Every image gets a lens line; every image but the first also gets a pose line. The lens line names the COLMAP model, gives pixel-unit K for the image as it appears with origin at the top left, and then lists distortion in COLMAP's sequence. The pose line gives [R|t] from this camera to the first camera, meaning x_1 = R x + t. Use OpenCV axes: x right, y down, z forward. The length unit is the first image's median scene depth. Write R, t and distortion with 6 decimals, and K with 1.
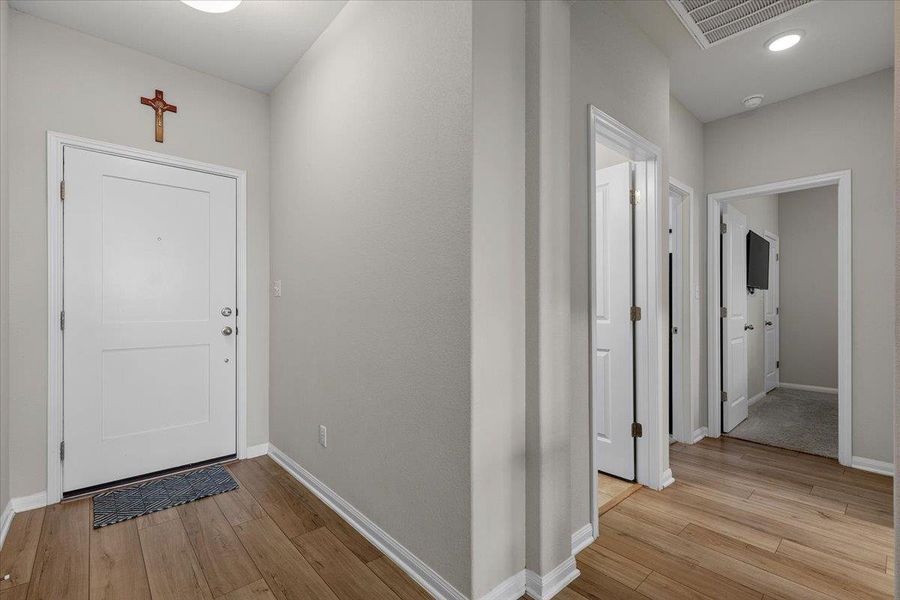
lens RADIAL K [[400.2, 0, 450.3], [0, 400.2, 305.8], [0, 0, 1]] dist [0.001656, 0.000156]
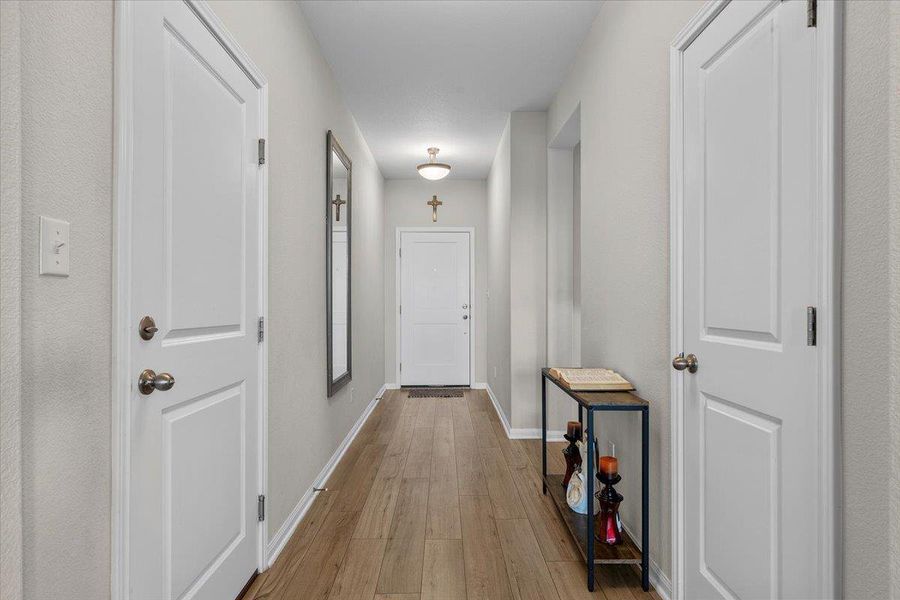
lens RADIAL K [[475.2, 0, 447.2], [0, 475.2, 303.6], [0, 0, 1]] dist [0.002745, 0.000494]
pose [[0.747363, -0.000673, -0.664416, 0.883988], [0.002656, 0.999995, 0.001974, -0.002617], [0.664411, -0.003240, 0.747361, -0.725030]]
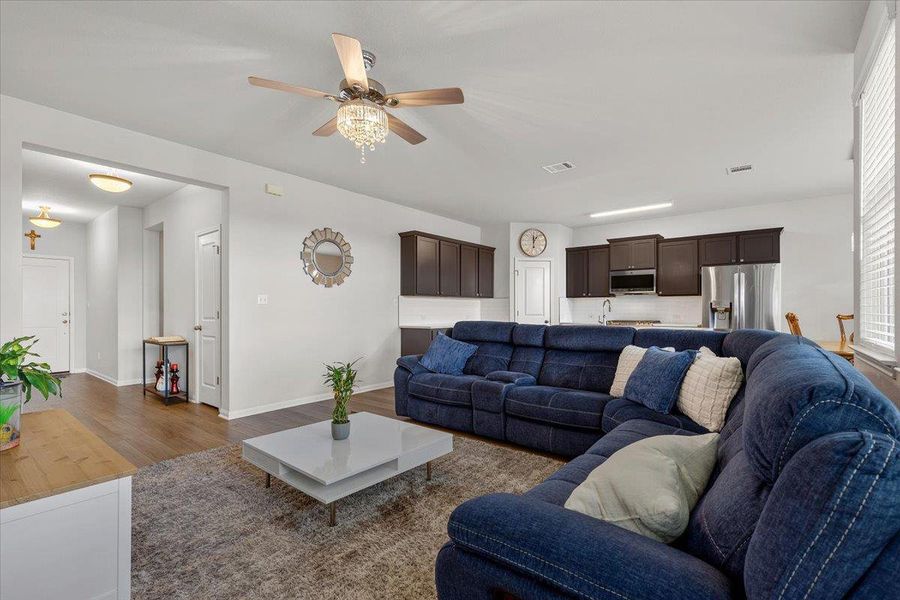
lens RADIAL K [[400.2, 0, 450.3], [0, 400.2, 305.8], [0, 0, 1]] dist [0.001656, 0.000156]
pose [[0.986932, -0.006486, 0.161004, 1.526777], [0.007311, 0.999963, -0.004528, -0.007399], [-0.160969, 0.005646, 0.986943, -2.004033]]
